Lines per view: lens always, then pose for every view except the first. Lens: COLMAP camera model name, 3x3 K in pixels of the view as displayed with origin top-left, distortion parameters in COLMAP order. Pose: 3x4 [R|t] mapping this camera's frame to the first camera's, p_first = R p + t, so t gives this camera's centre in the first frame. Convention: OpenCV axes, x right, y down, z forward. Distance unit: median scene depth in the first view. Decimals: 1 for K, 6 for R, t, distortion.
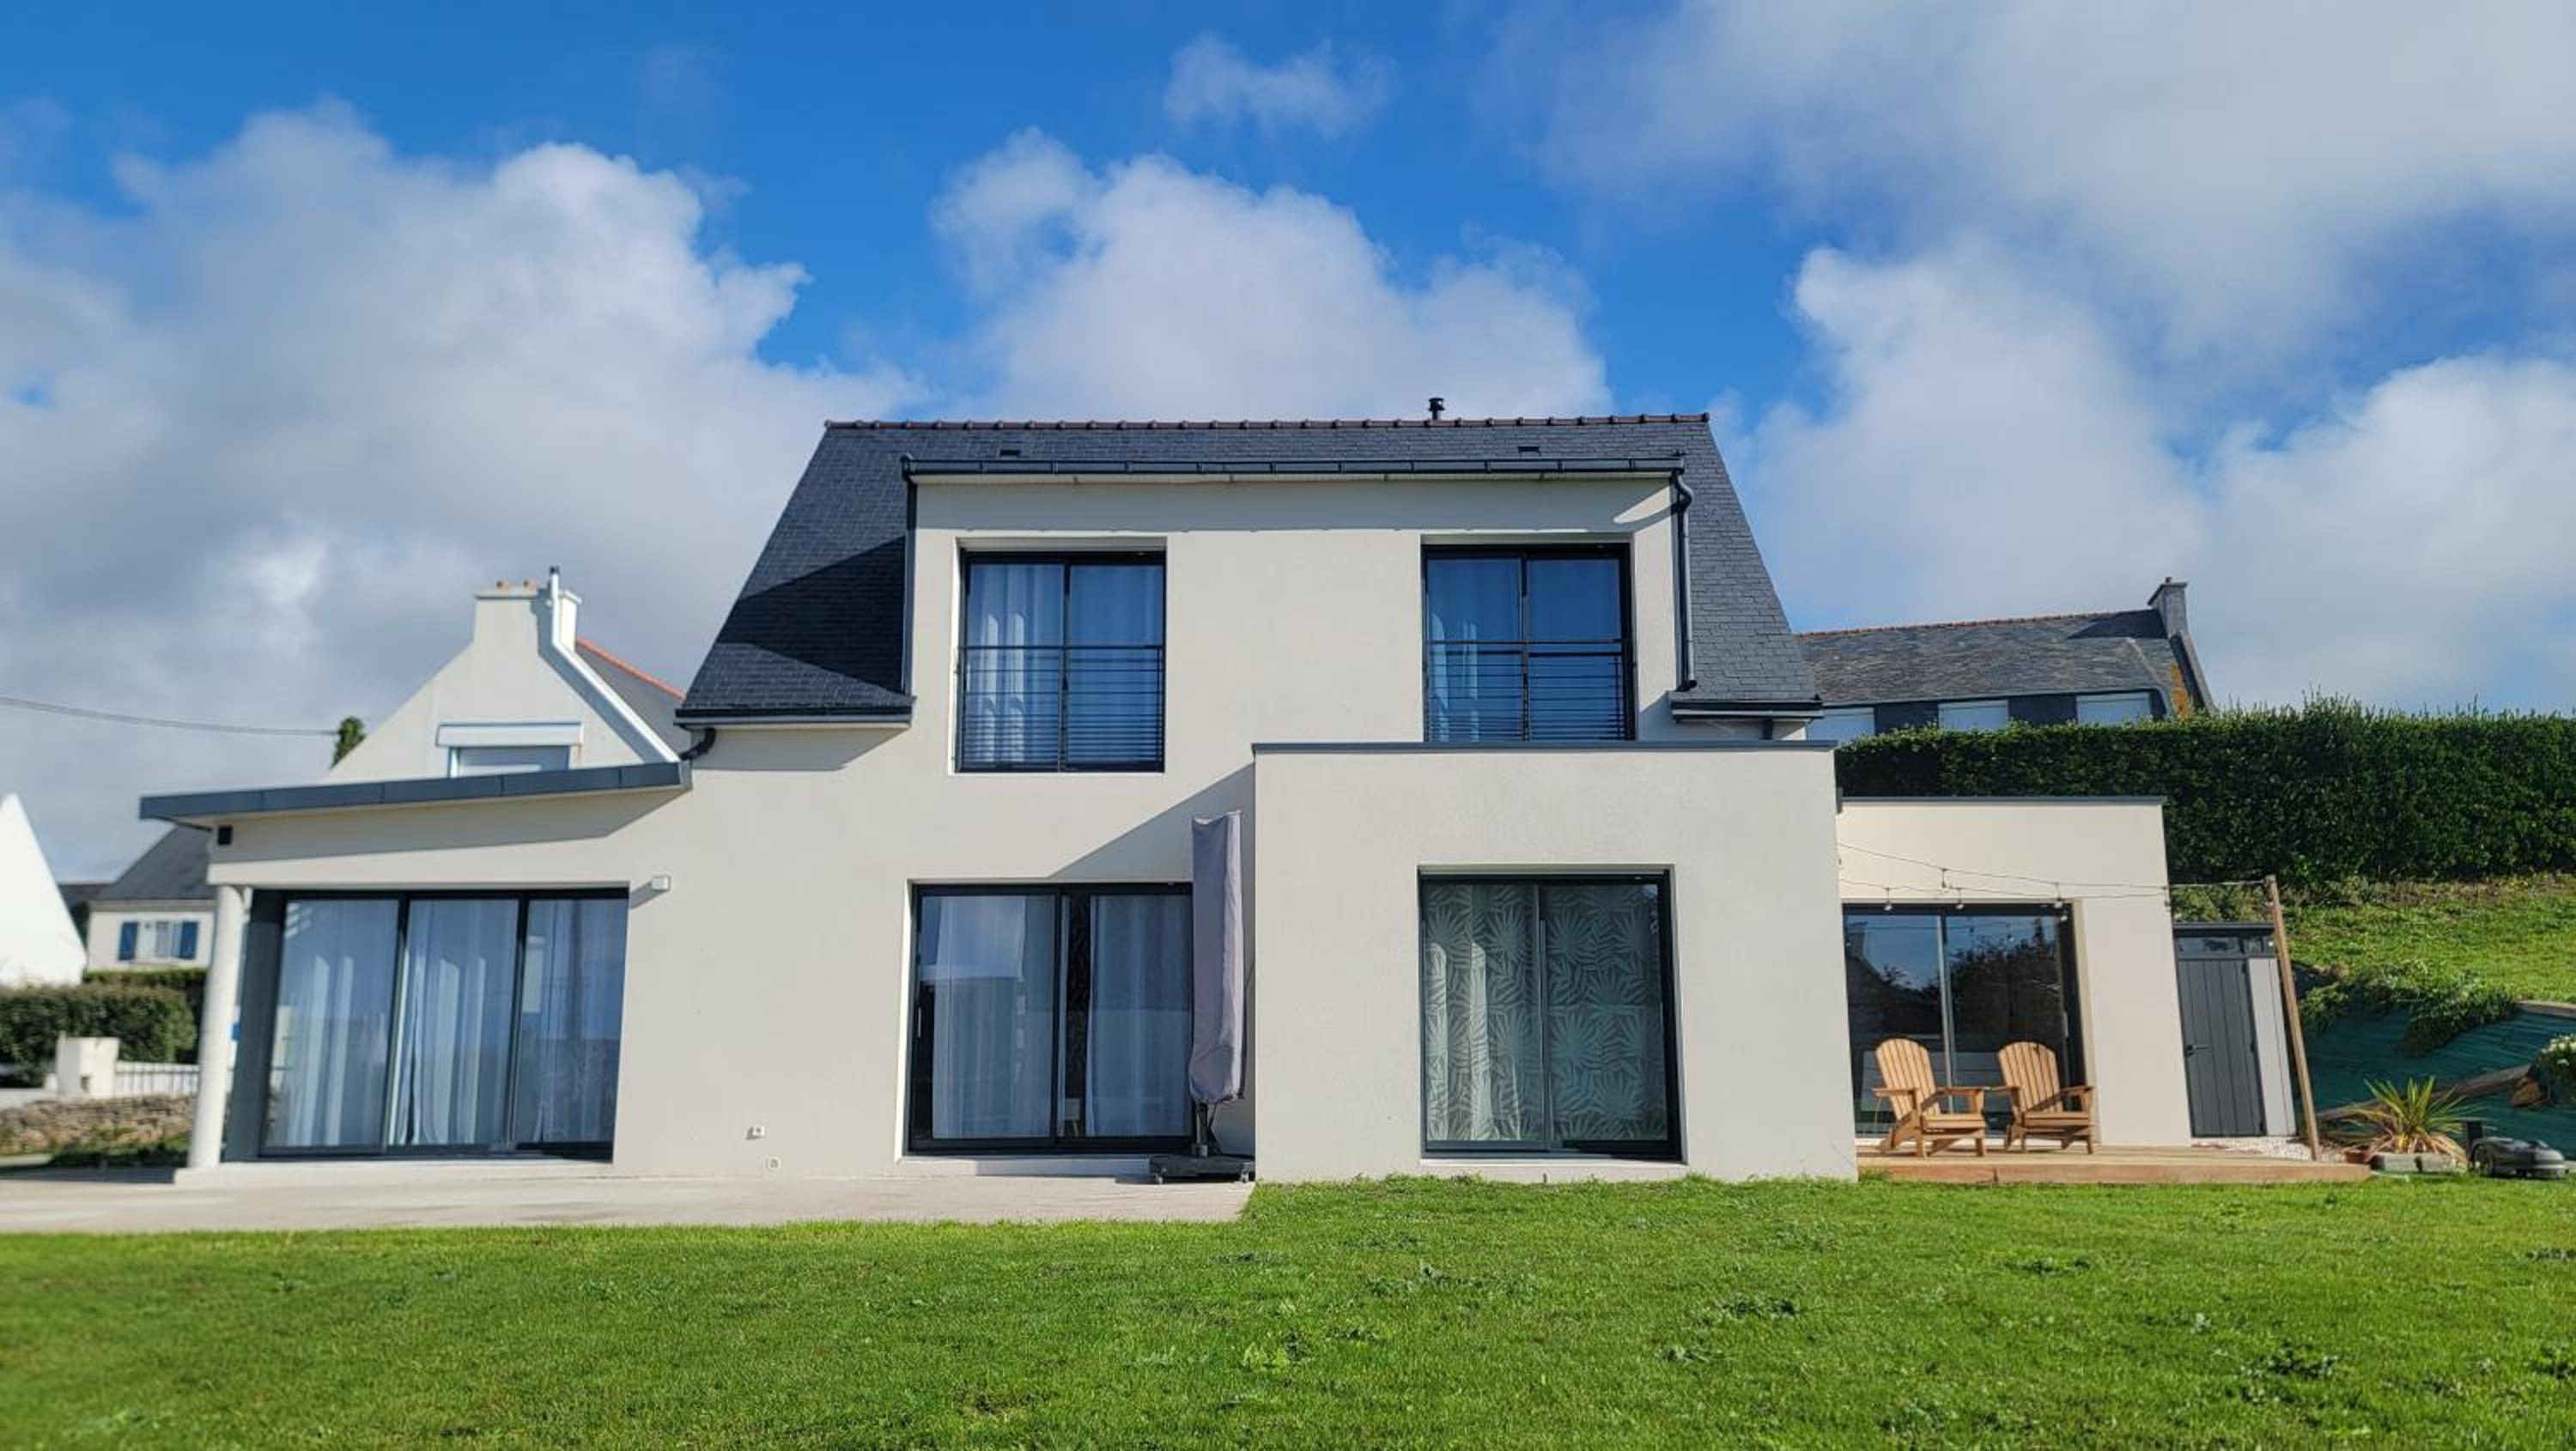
lens RADIAL K [[1796.7, 0, 1288.0], [0, 1796.7, 725.5], [0, 0, 1]] dist [0.042123, 0.001183]
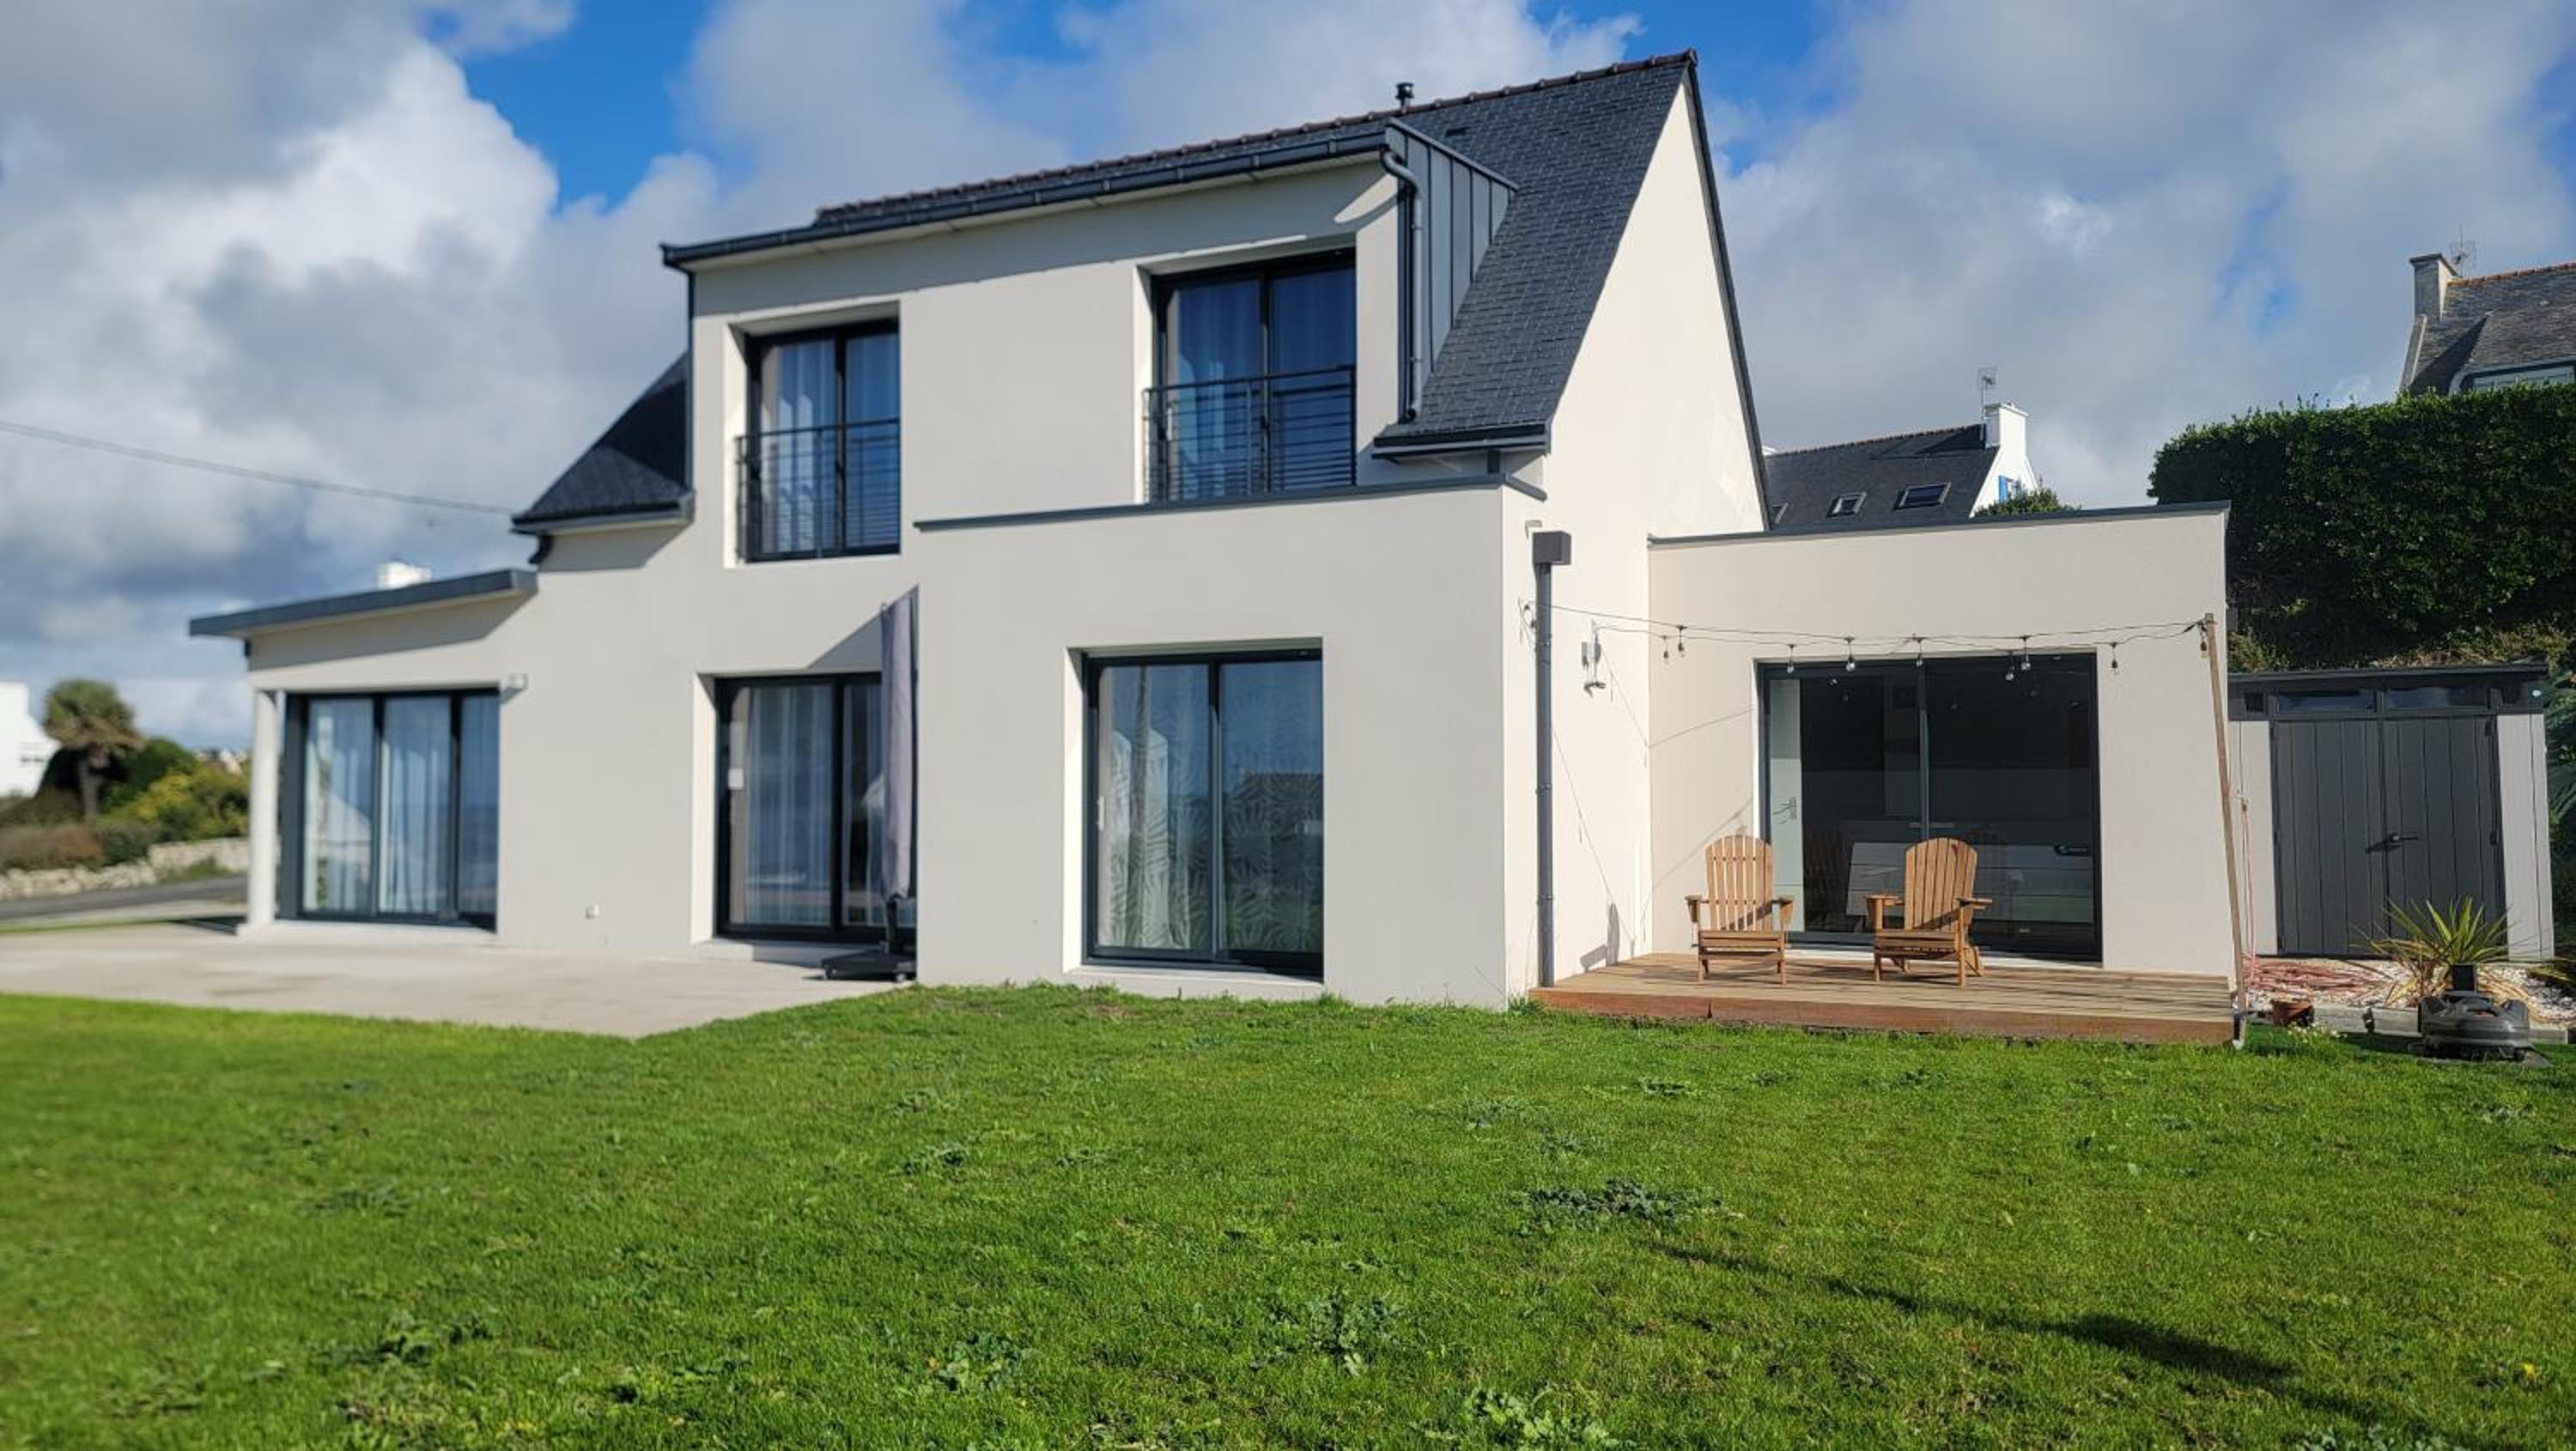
lens RADIAL K [[1802.3, 0, 1288.0], [0, 1802.3, 725.5], [0, 0, 1]] dist [0.029375, -0.004563]
pose [[0.911929, -0.013674, -0.410120, 0.502609], [0.072450, 0.989109, 0.128120, 0.008174], [0.403901, -0.146549, 0.902988, 0.207680]]
